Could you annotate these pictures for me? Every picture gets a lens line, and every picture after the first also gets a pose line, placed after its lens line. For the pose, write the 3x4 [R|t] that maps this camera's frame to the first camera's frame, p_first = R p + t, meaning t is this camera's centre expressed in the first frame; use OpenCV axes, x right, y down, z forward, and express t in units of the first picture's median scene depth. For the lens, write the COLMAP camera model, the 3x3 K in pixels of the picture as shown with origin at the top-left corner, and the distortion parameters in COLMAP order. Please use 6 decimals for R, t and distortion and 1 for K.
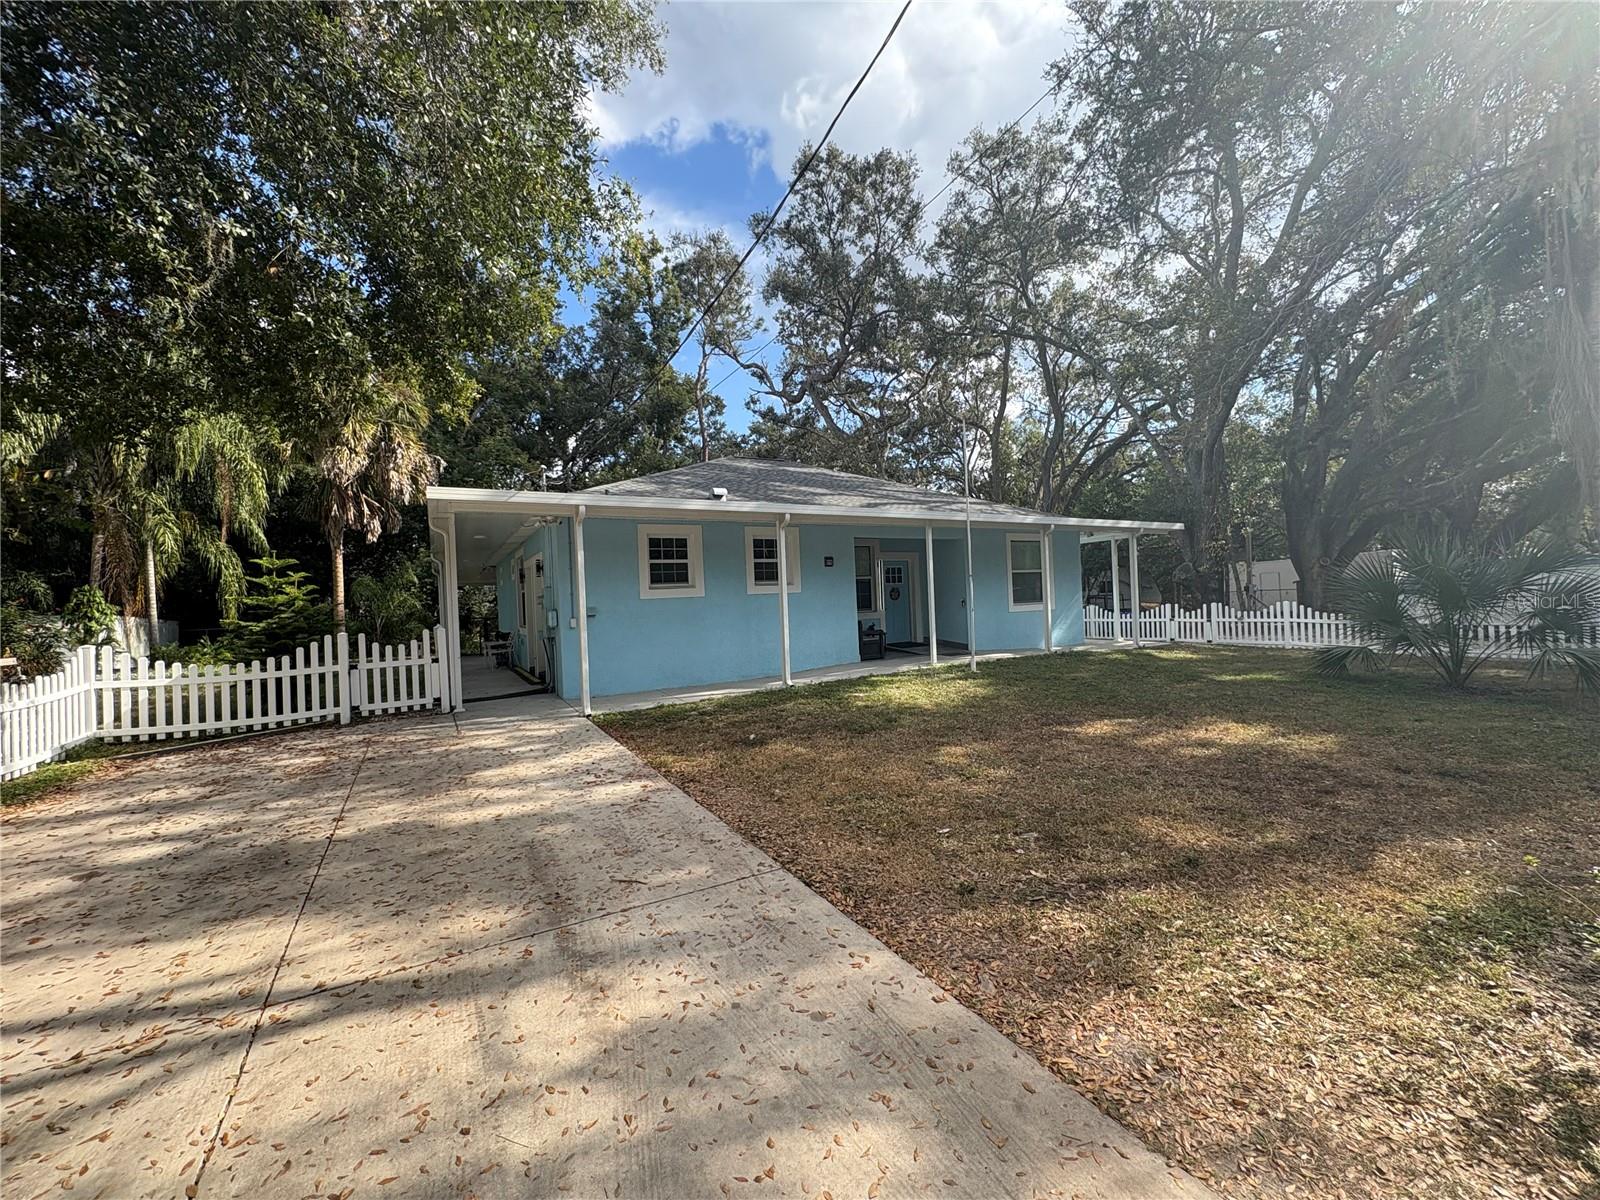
lens RADIAL K [[638.5, 0, 802.2], [0, 638.5, 601.0], [0, 0, 1]] dist [-0.000371, 0.000026]
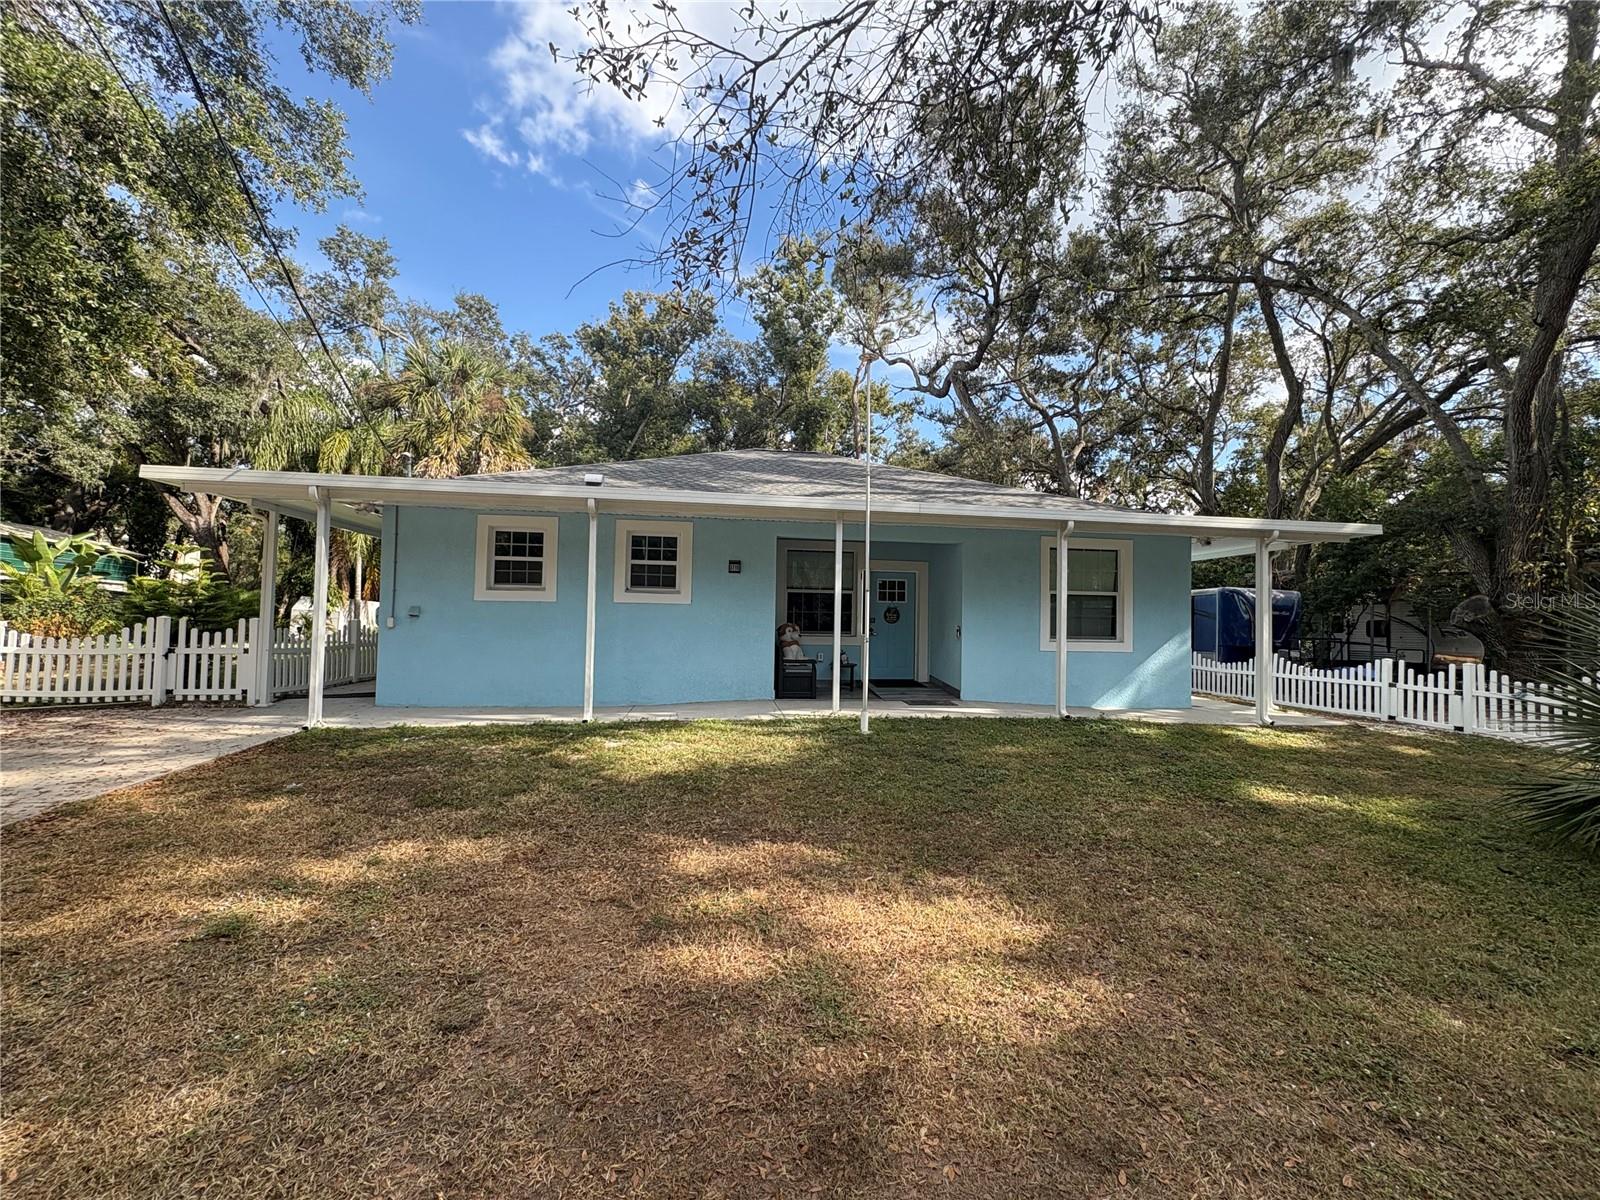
lens RADIAL K [[638.5, 0, 802.2], [0, 638.5, 601.0], [0, 0, 1]] dist [-0.000371, 0.000026]
pose [[0.921206, 0.047735, -0.386136, 0.407848], [-0.058332, 0.998173, -0.015767, -0.011780], [0.384678, 0.037049, 0.922307, 0.304604]]
